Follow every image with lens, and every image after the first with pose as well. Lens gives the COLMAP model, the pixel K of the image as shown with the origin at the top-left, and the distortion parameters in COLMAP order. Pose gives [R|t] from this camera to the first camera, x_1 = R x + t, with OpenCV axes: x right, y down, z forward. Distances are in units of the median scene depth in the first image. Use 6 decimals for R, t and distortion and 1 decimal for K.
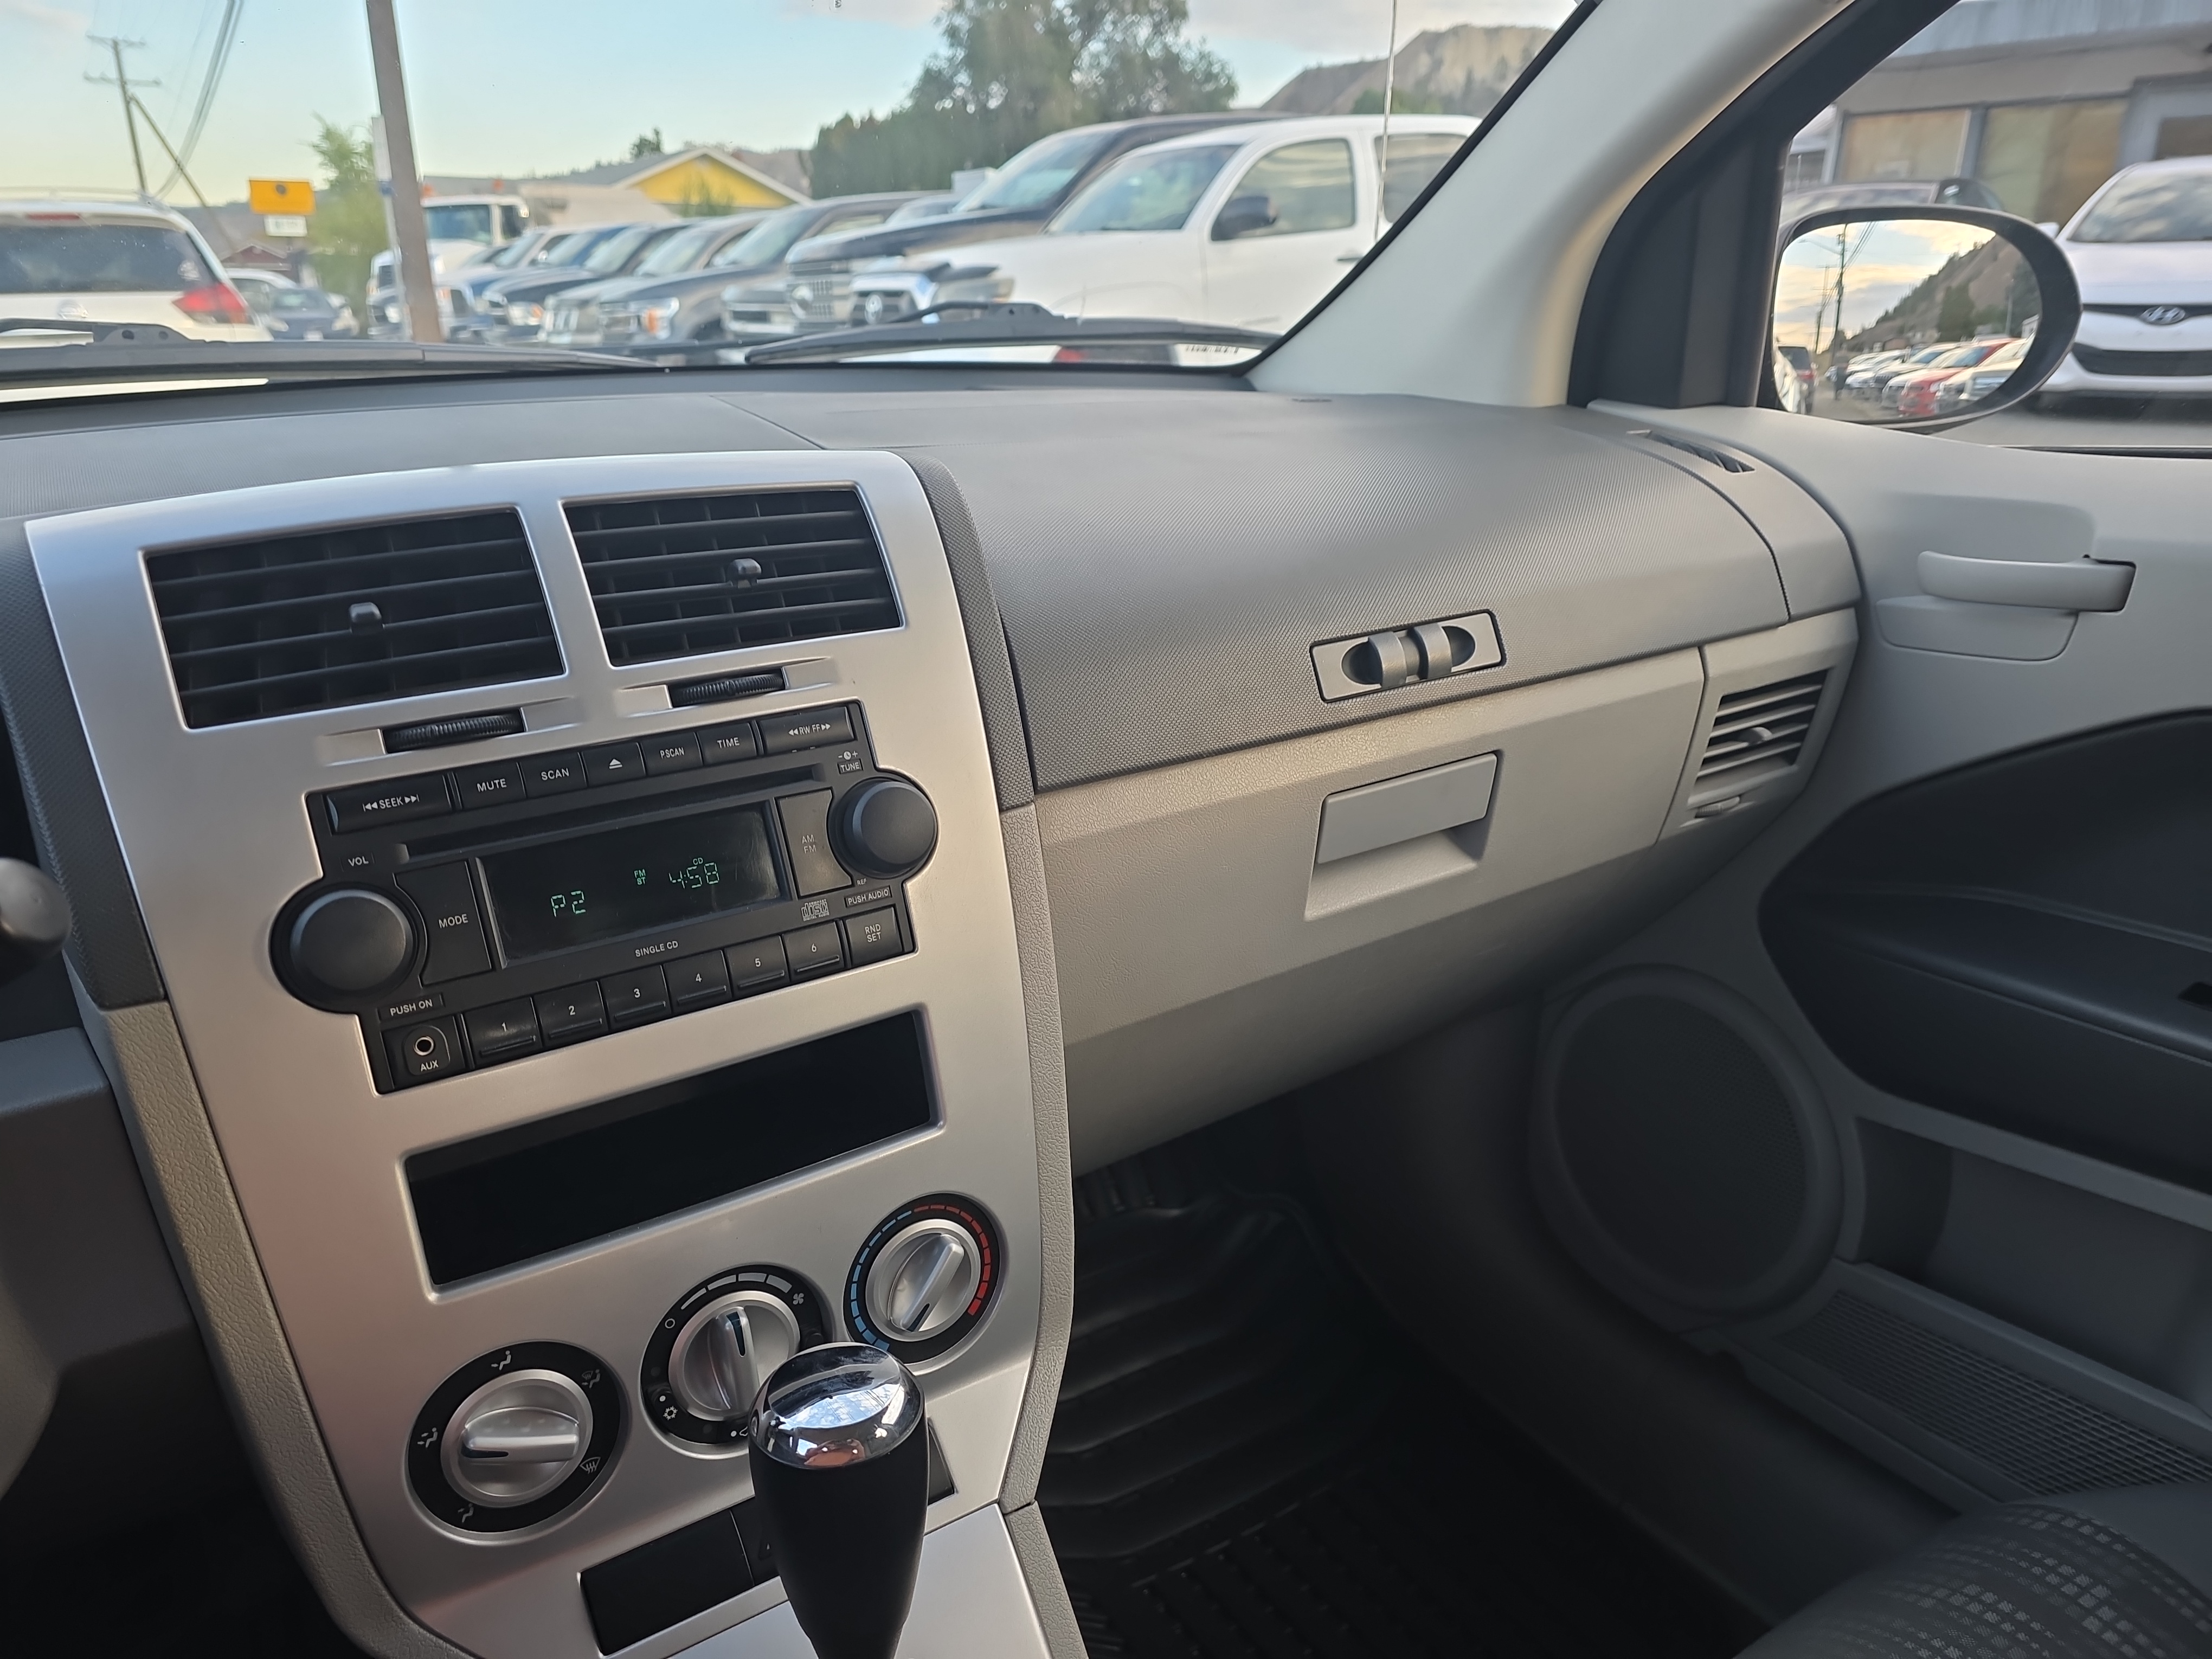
lens RADIAL K [[1502.3, 0, 1100.3], [0, 1502.3, 861.0], [0, 0, 1]] dist [0.037843, -0.049604]
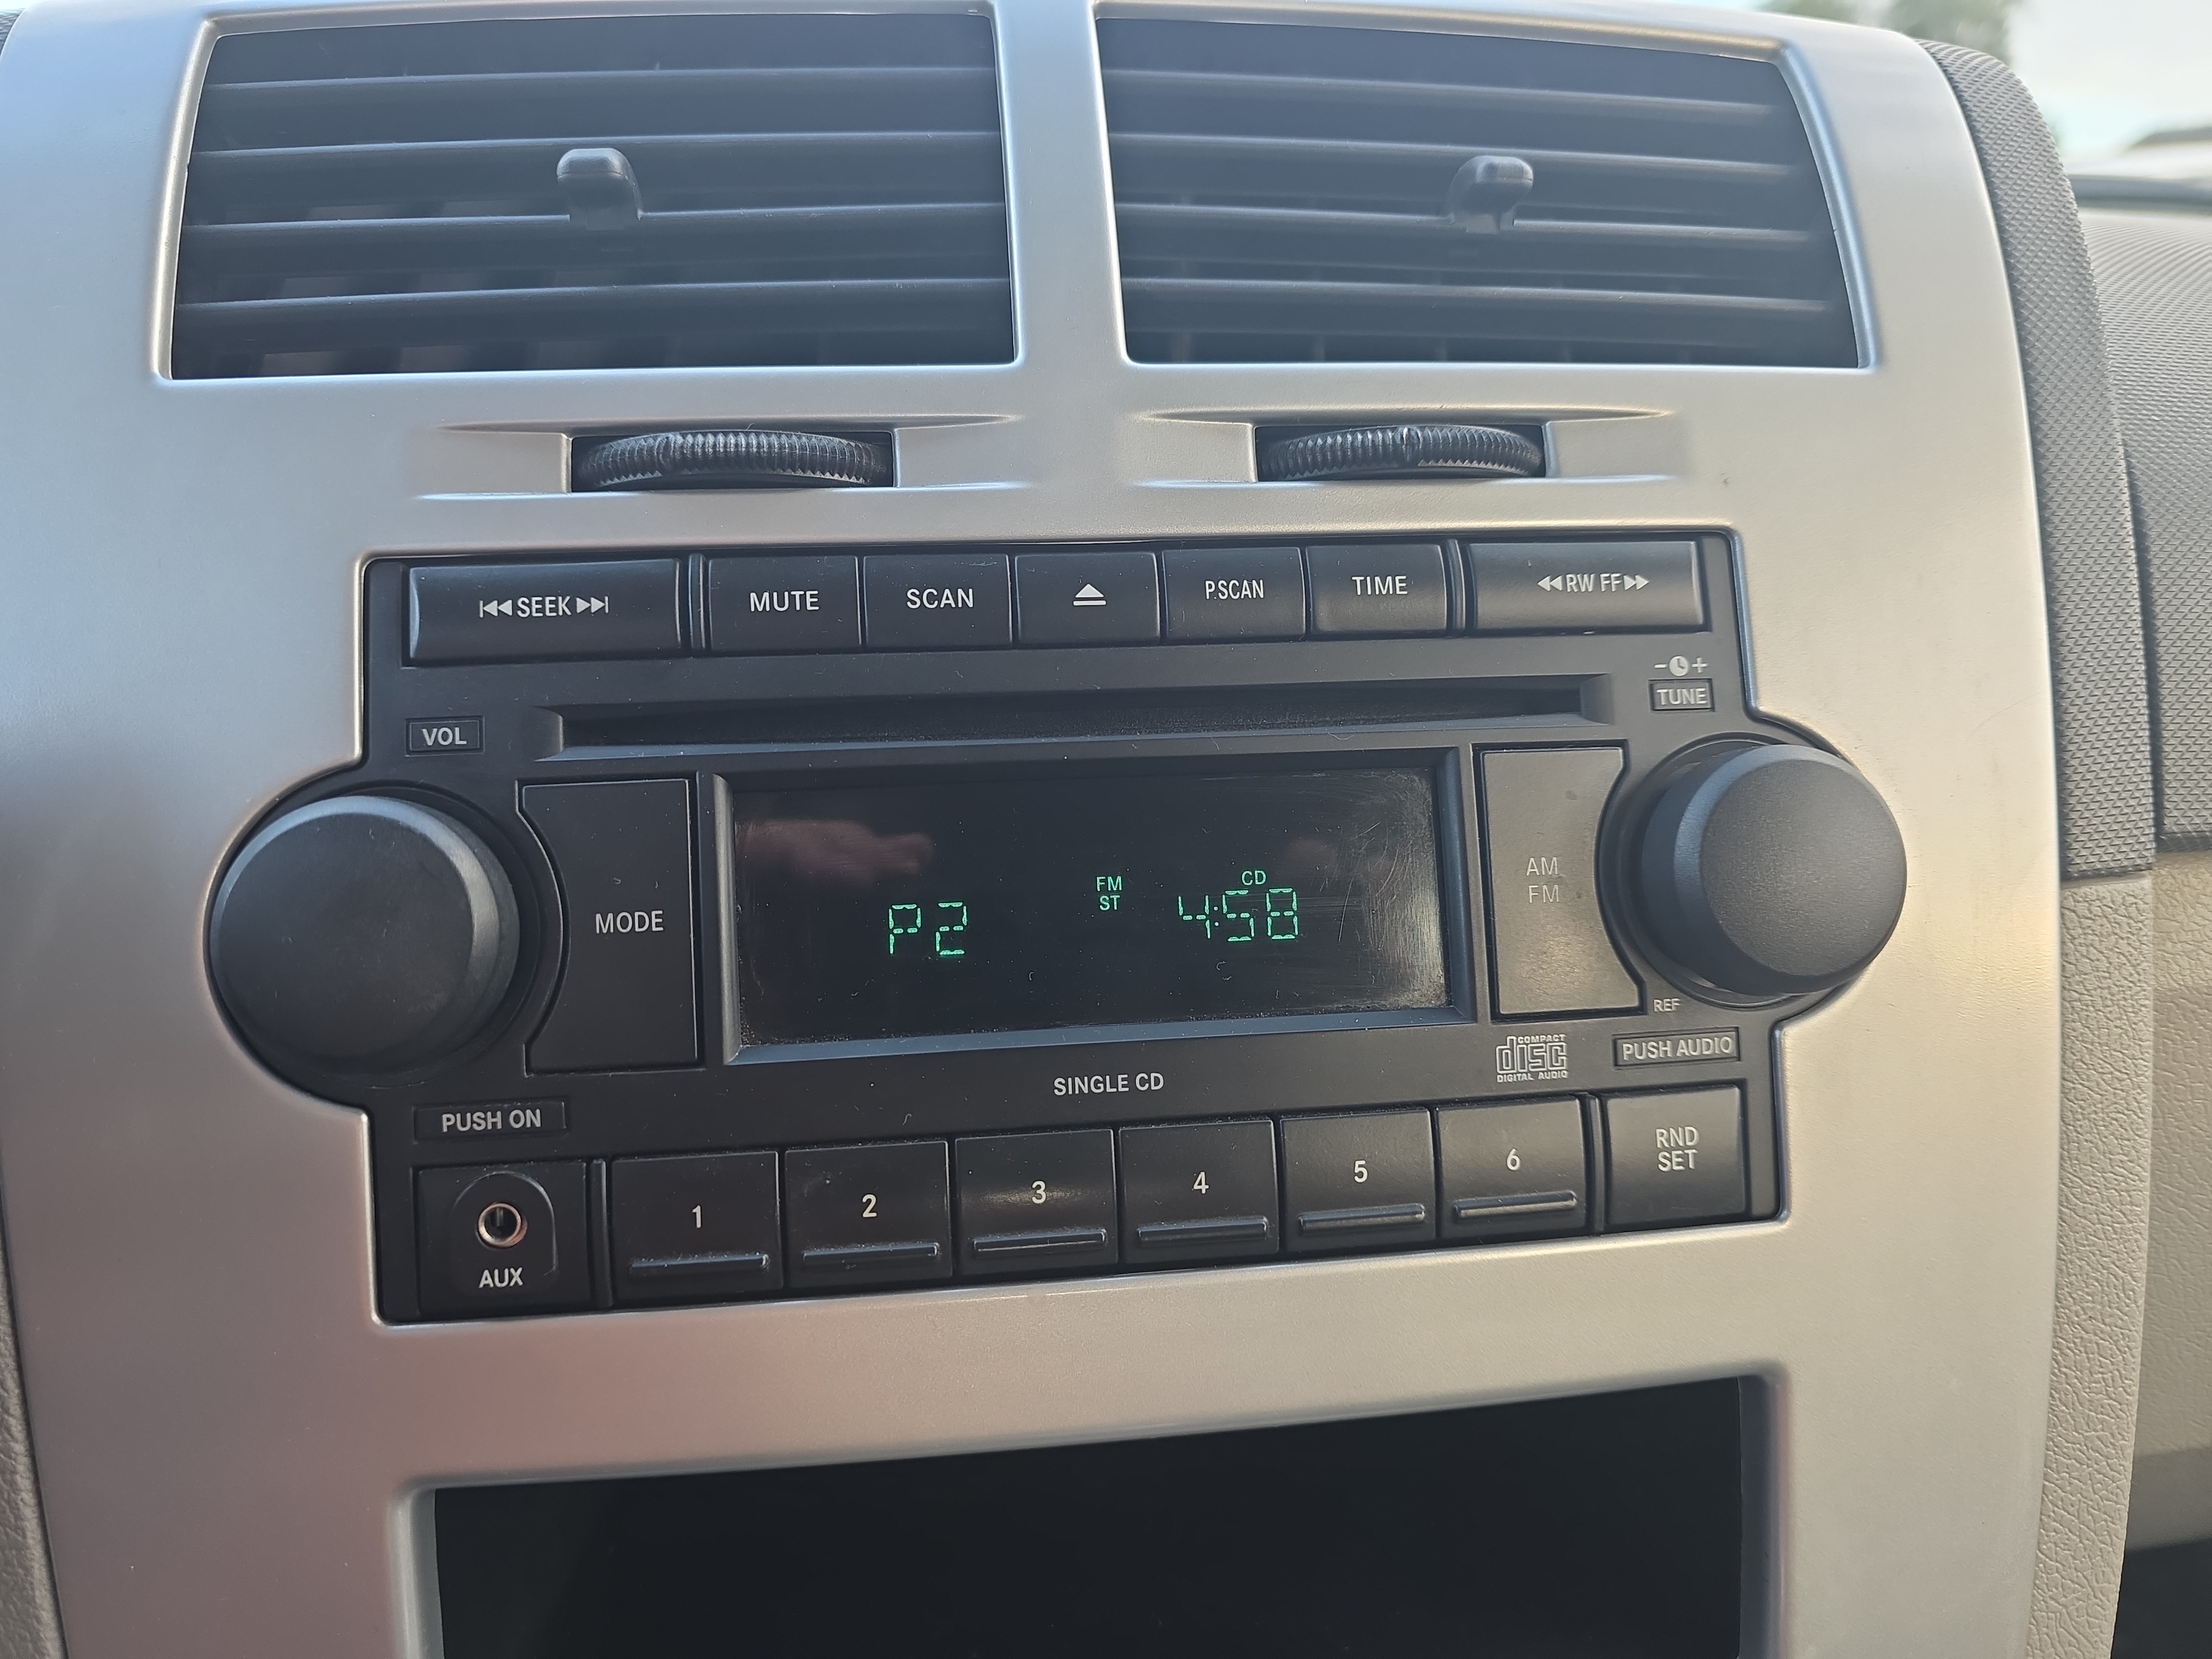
lens RADIAL K [[1502.3, 0, 1100.3], [0, 1502.3, 861.0], [0, 0, 1]] dist [0.037843, -0.049604]
pose [[0.909133, 0.148876, -0.388990, -0.150080], [-0.168325, 0.985599, -0.016192, 0.008850], [0.380977, 0.080197, 0.921100, 0.617096]]
